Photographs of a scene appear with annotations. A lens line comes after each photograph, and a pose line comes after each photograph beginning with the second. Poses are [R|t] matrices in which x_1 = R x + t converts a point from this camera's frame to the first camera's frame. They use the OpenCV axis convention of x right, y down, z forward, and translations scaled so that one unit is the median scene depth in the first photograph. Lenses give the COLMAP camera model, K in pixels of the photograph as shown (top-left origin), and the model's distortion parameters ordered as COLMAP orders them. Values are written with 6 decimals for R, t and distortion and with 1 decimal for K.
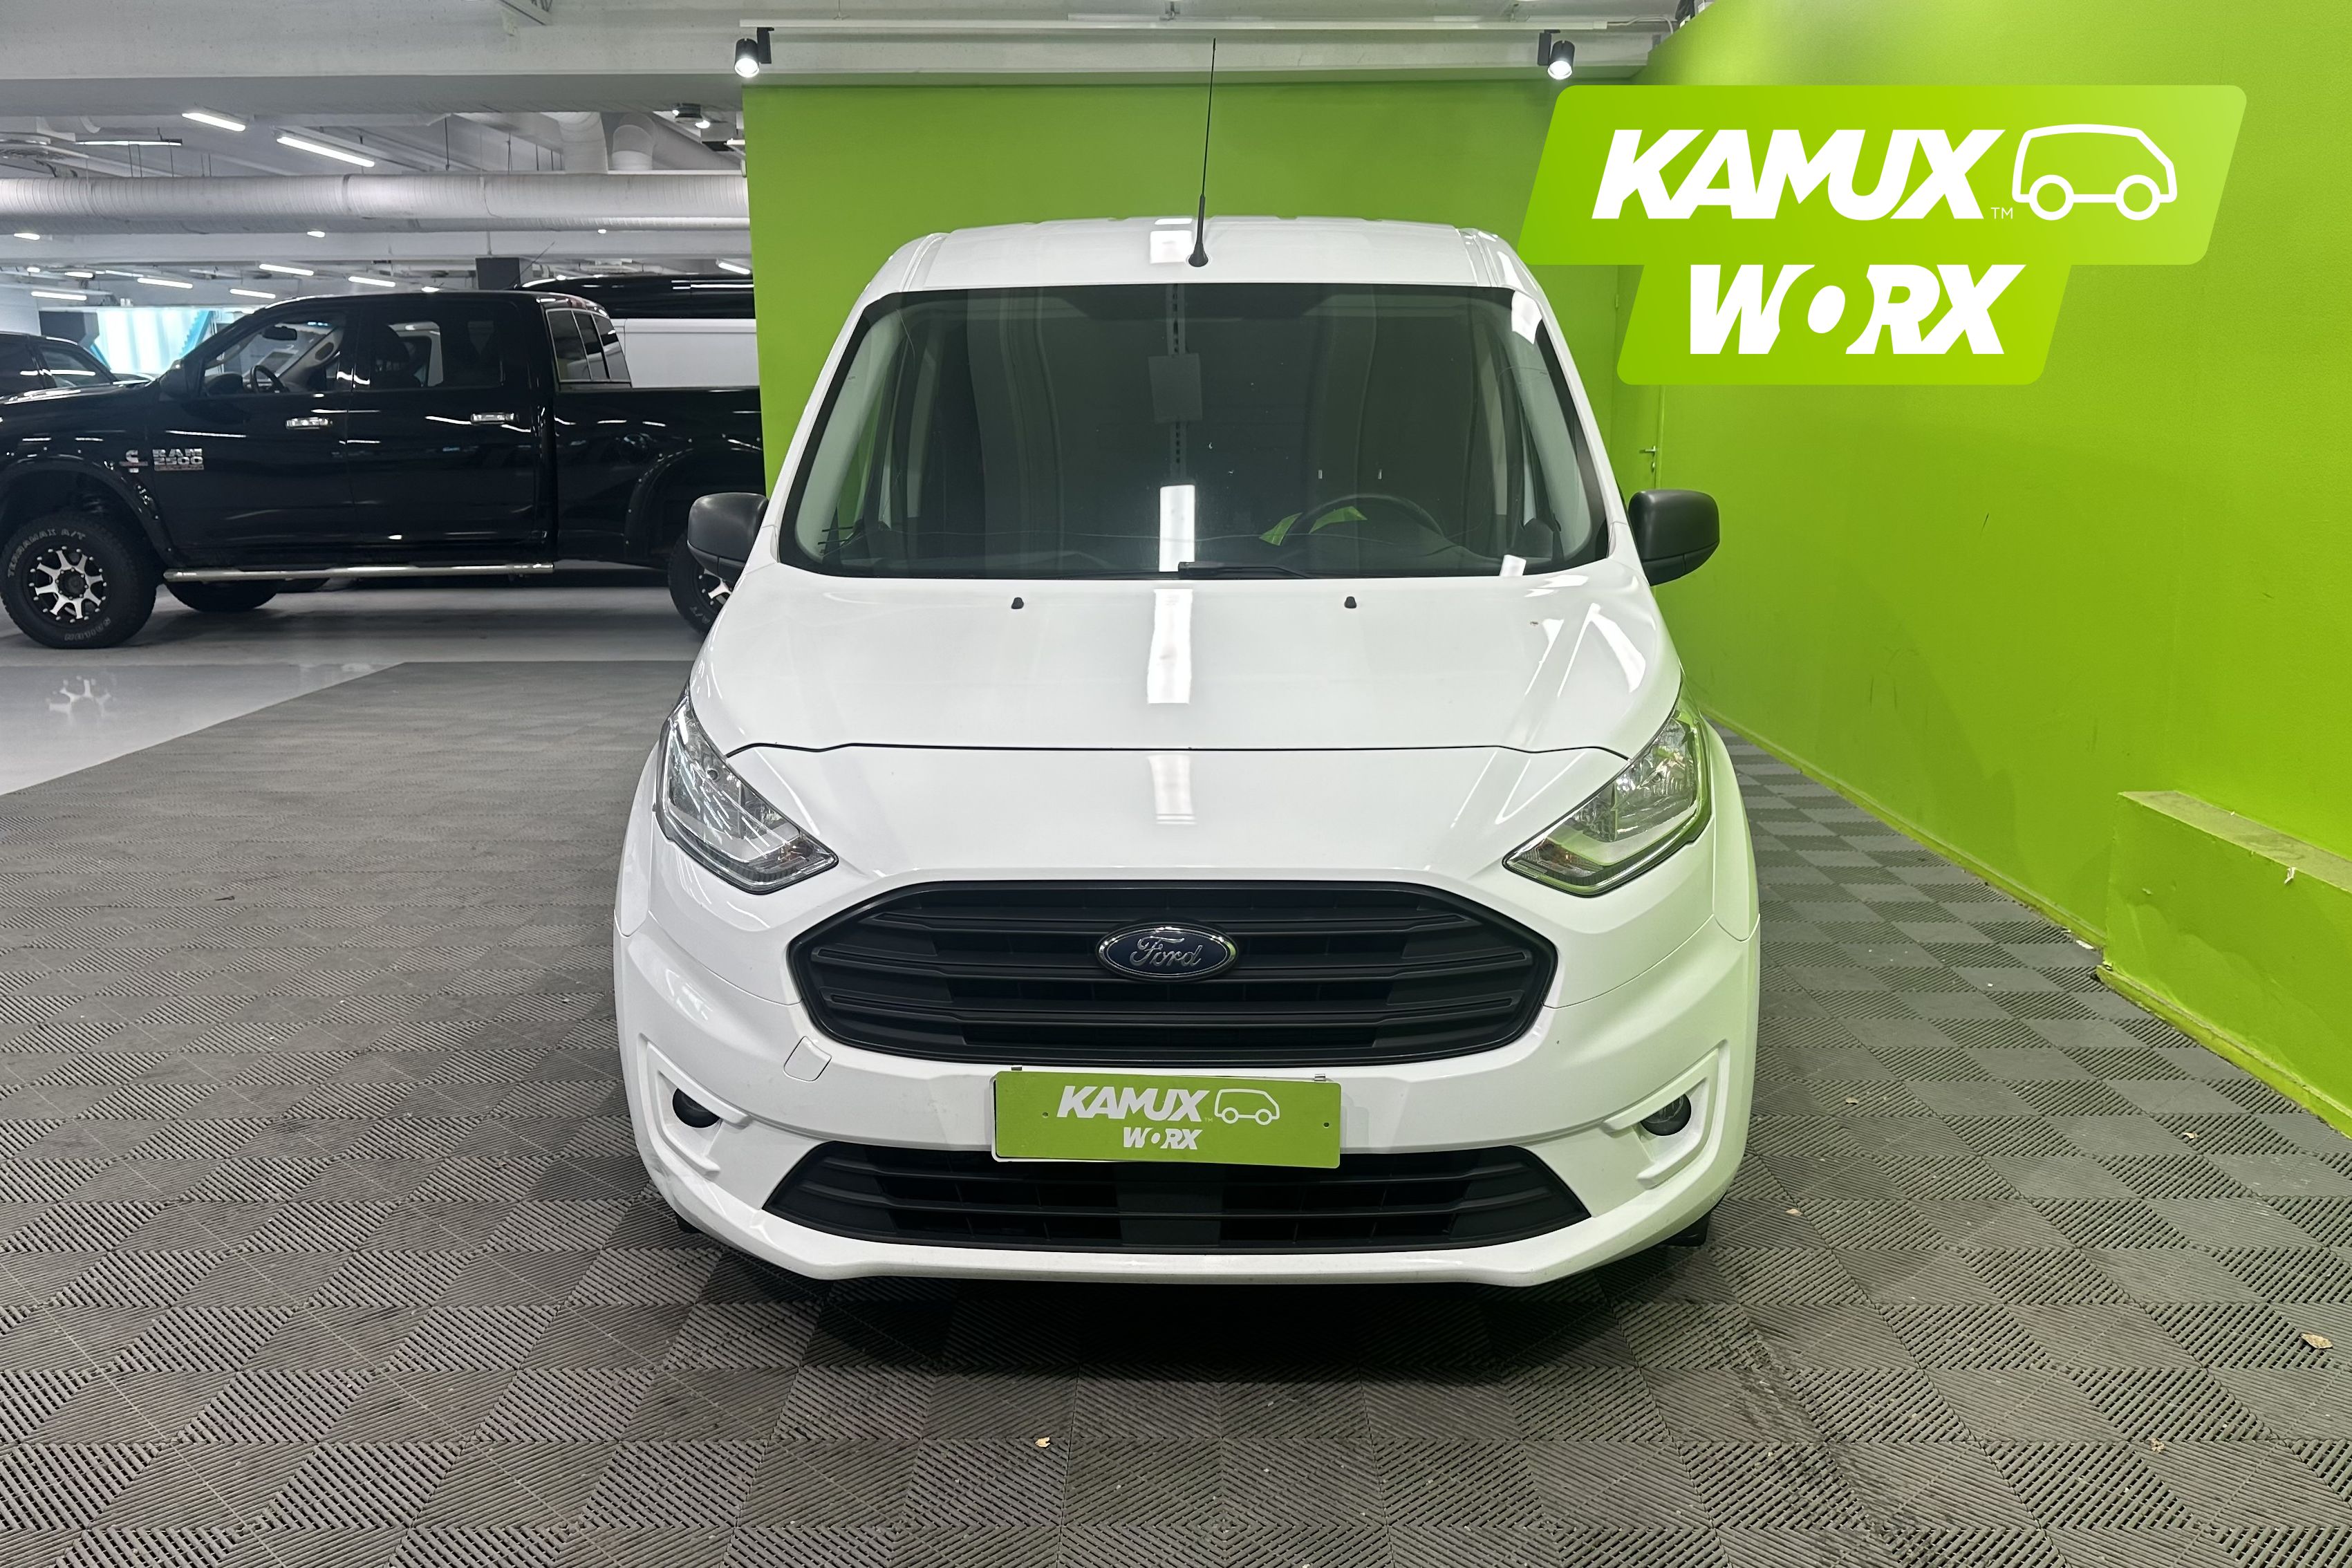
lens RADIAL K [[2018.7, 0, 1173.1], [0, 2018.7, 748.6], [0, 0, 1]] dist [0.031841, -0.003039]
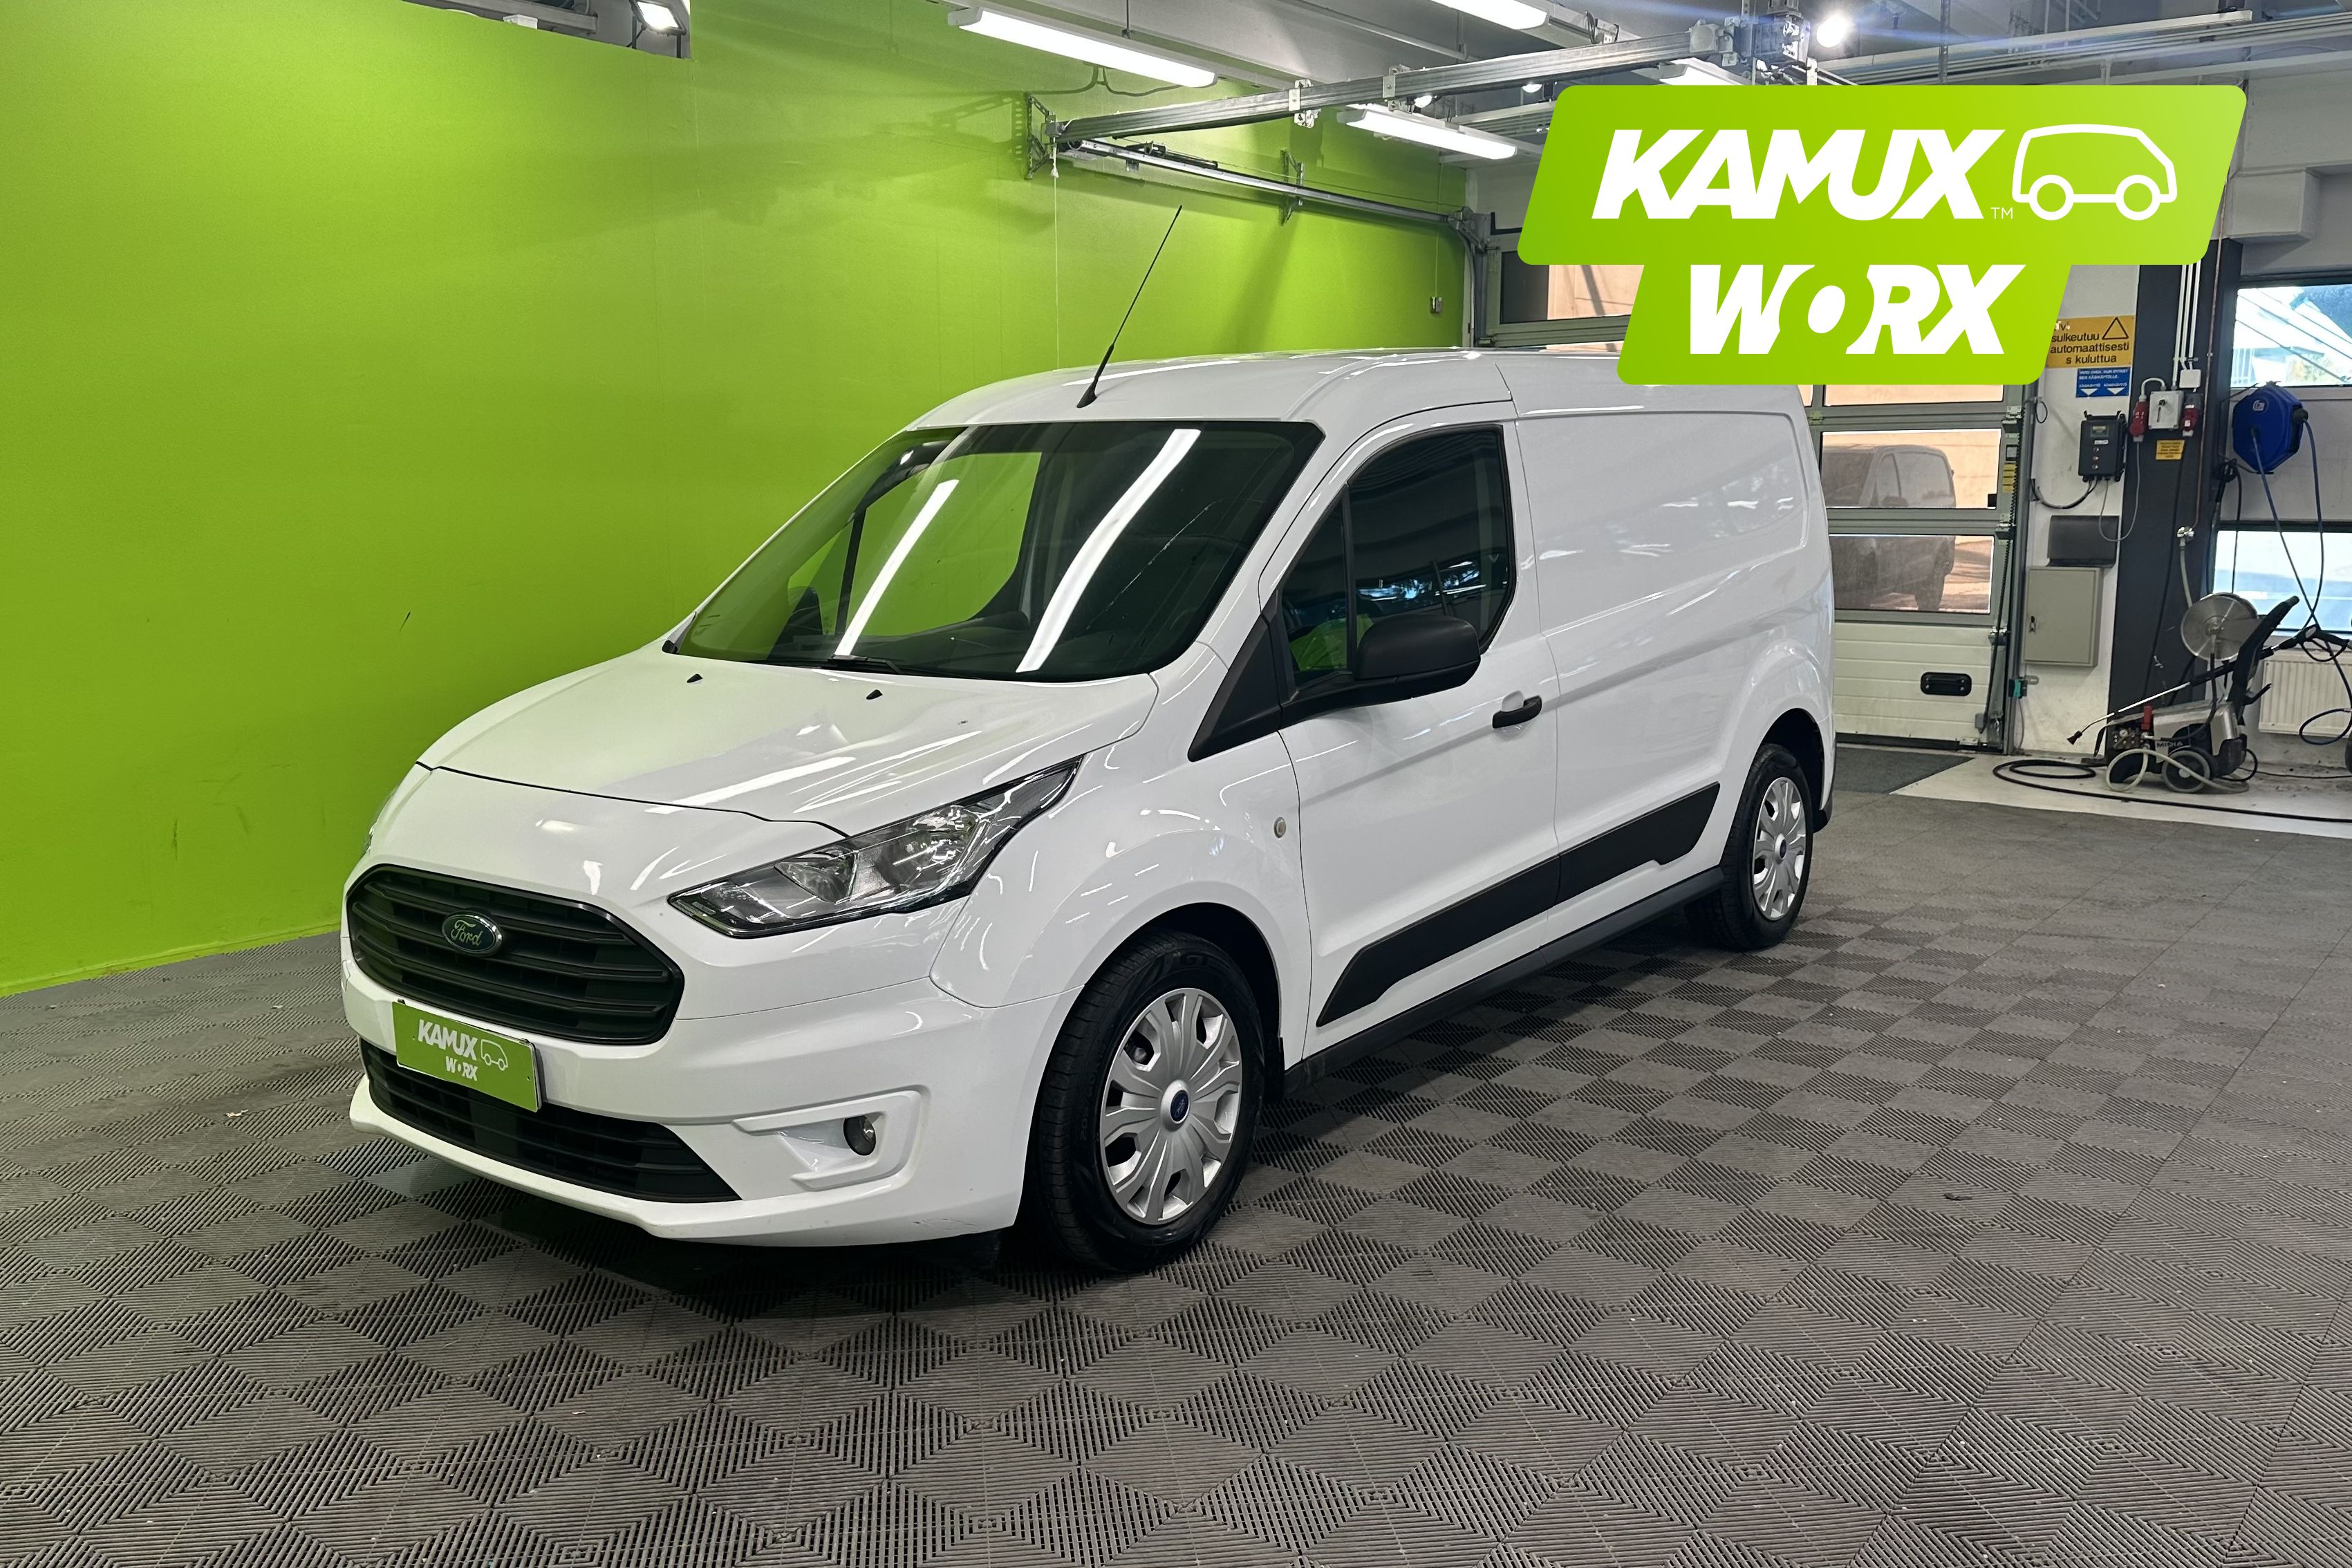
lens RADIAL K [[2018.7, 0, 1173.1], [0, 2018.7, 748.6], [0, 0, 1]] dist [0.031841, -0.003039]
pose [[0.817689, 0.077731, -0.570389, 1.151789], [-0.098688, 0.995101, -0.005866, -0.062477], [0.567139, 0.061087, 0.821354, 0.129718]]
